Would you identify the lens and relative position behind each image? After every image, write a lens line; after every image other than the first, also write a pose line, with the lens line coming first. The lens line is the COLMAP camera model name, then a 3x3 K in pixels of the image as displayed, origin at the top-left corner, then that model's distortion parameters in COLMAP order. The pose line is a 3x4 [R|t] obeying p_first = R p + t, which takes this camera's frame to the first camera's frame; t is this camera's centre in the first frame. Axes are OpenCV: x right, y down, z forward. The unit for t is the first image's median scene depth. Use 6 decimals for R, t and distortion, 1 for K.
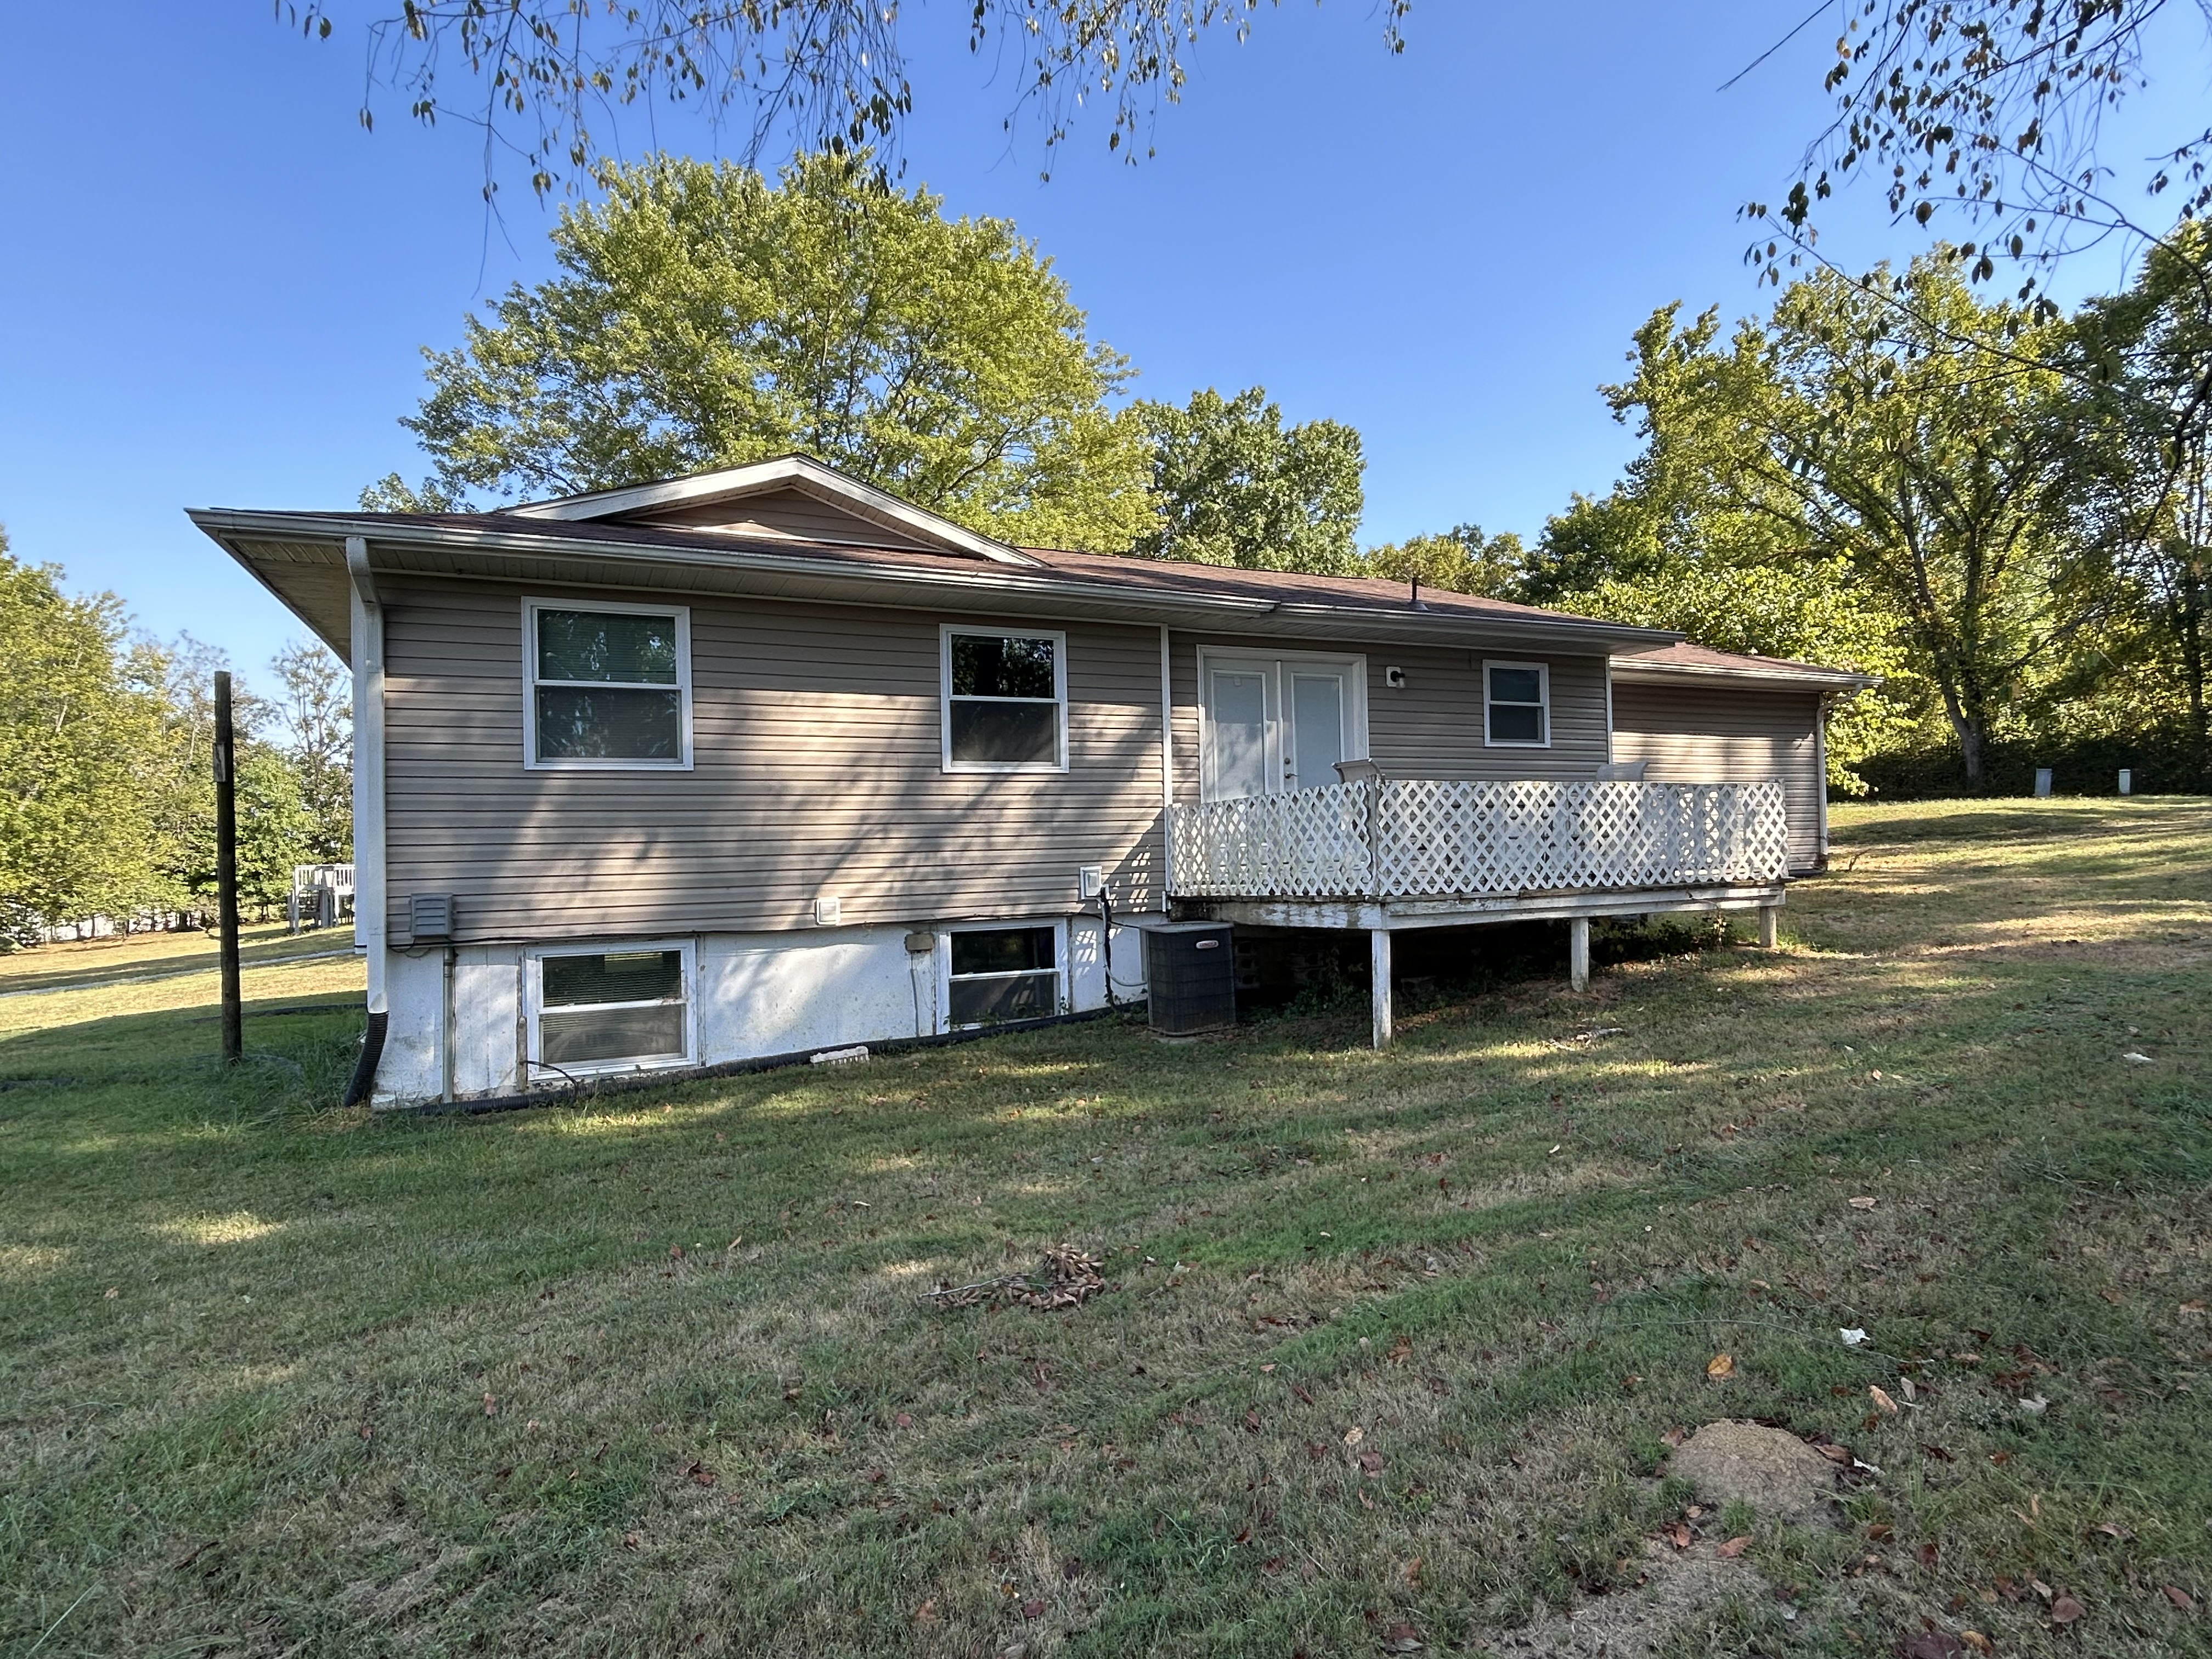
lens RADIAL K [[1183.2, 0, 1097.8], [0, 1183.2, 833.2], [0, 0, 1]] dist [-0.008186, 0.008004]
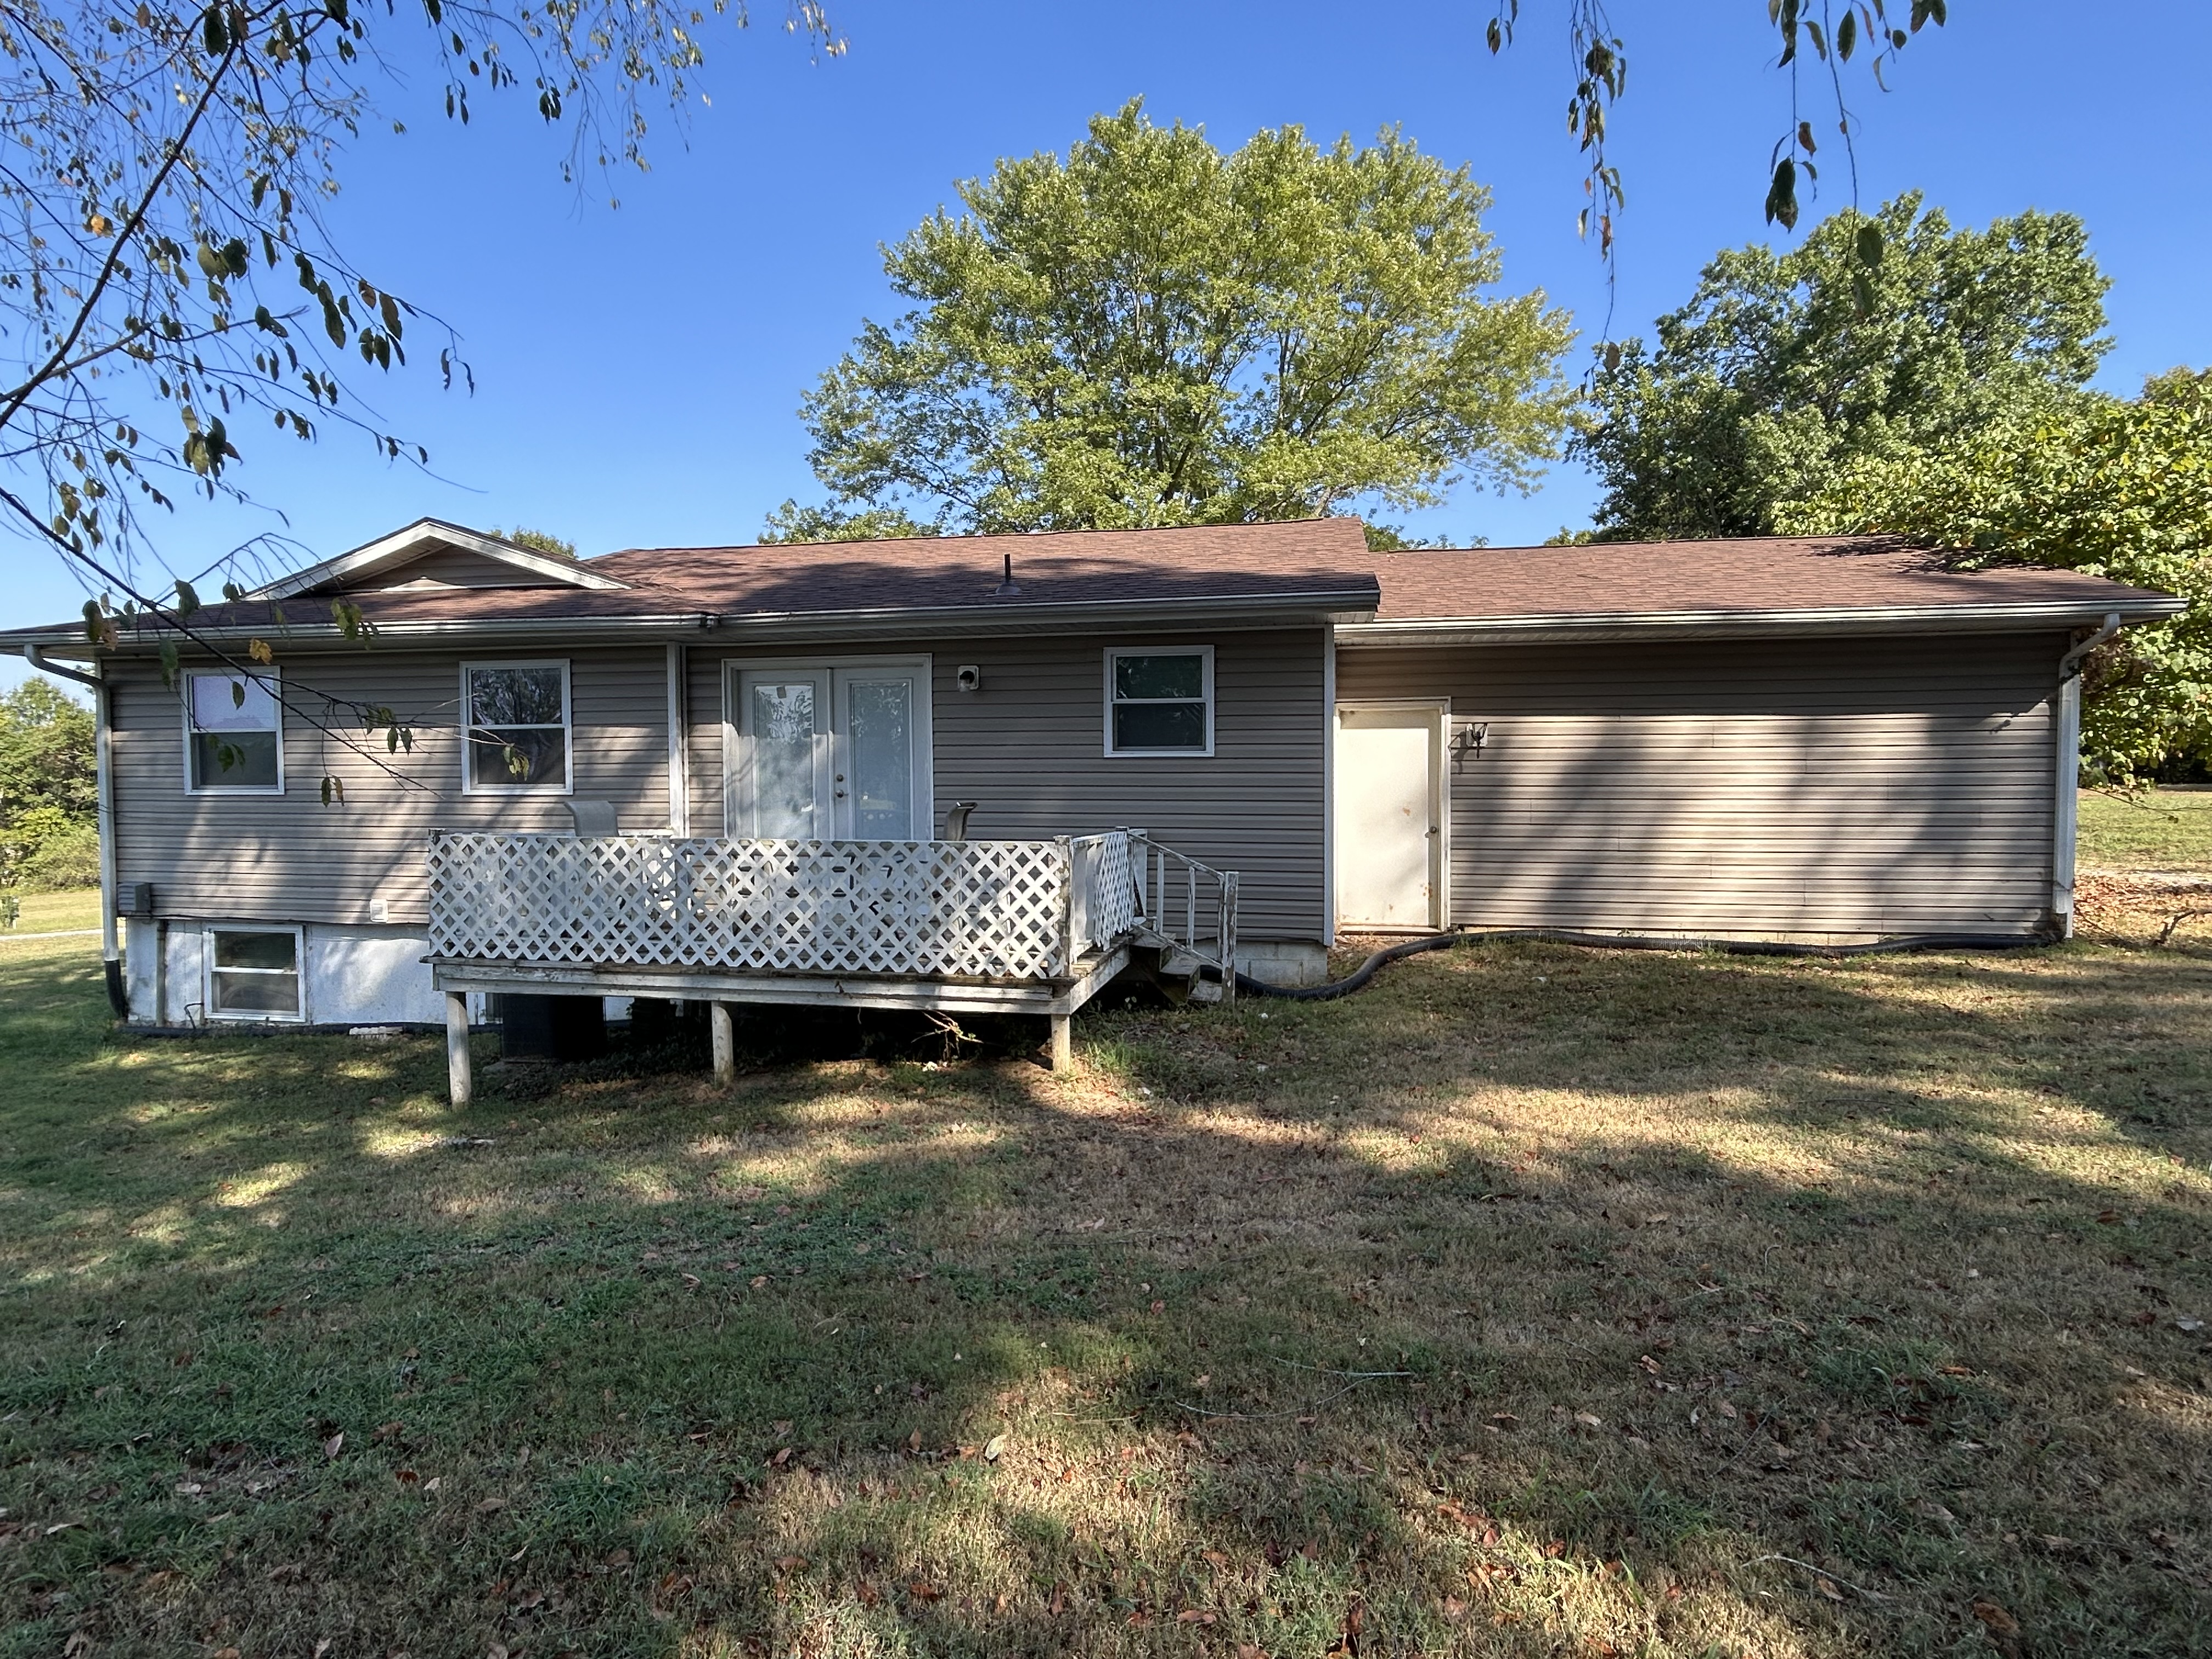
lens RADIAL K [[1183.2, 0, 1097.8], [0, 1183.2, 833.2], [0, 0, 1]] dist [-0.008186, 0.008004]
pose [[0.802096, 0.047398, -0.595311, 1.066535], [-0.009572, 0.997738, 0.066541, -0.099574], [0.597118, -0.047674, 0.800735, 0.476421]]
